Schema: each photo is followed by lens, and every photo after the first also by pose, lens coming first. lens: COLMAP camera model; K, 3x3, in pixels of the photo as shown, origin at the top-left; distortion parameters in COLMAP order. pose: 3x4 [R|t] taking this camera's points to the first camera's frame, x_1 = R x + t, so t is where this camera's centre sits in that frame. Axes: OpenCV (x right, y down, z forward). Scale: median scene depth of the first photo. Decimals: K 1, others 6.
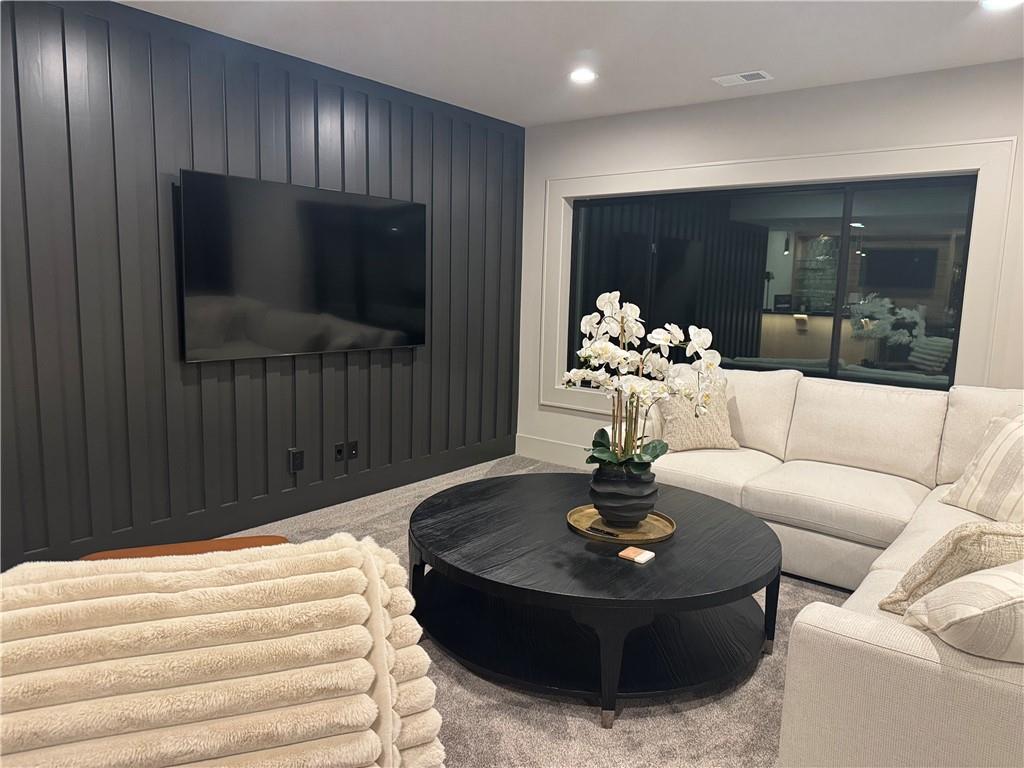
lens RADIAL K [[716.7, 0, 512.0], [0, 716.7, 384.0], [0, 0, 1]] dist [0.093480, -0.147096]
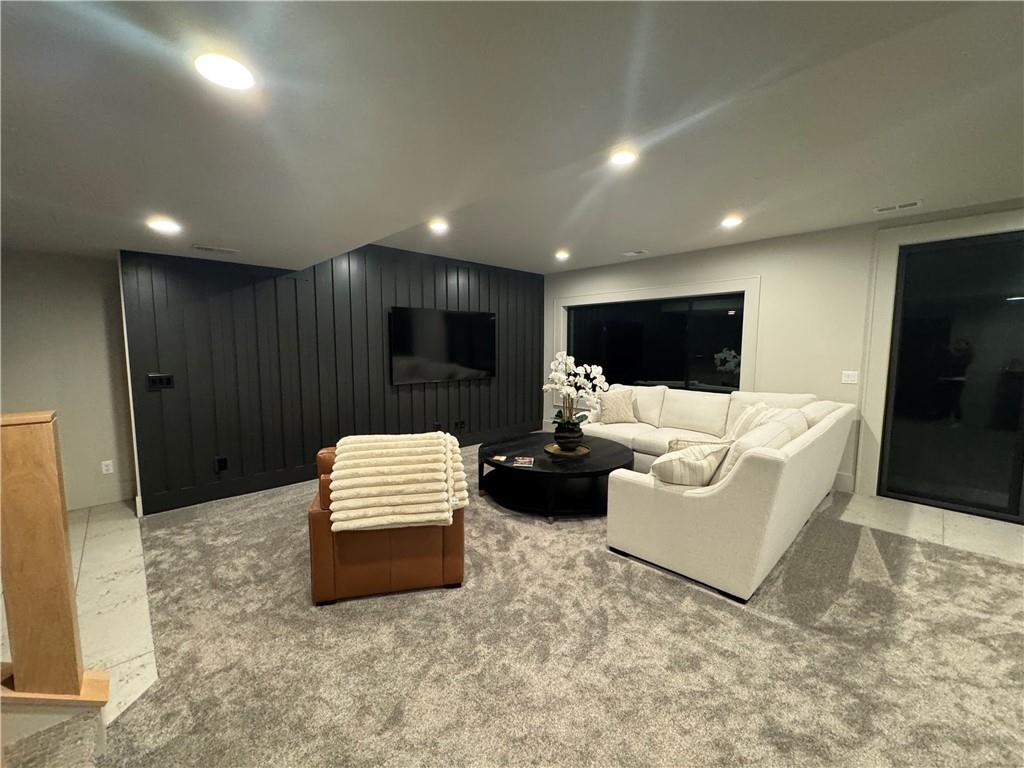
lens RADIAL K [[408.6, 0, 509.6], [0, 408.6, 383.2], [0, 0, 1]] dist [-0.002112, -0.000052]
pose [[0.990184, -0.011246, -0.139320, 0.149564], [0.004699, 0.998873, -0.047239, 0.038398], [0.139694, 0.046121, 0.989120, -0.346755]]
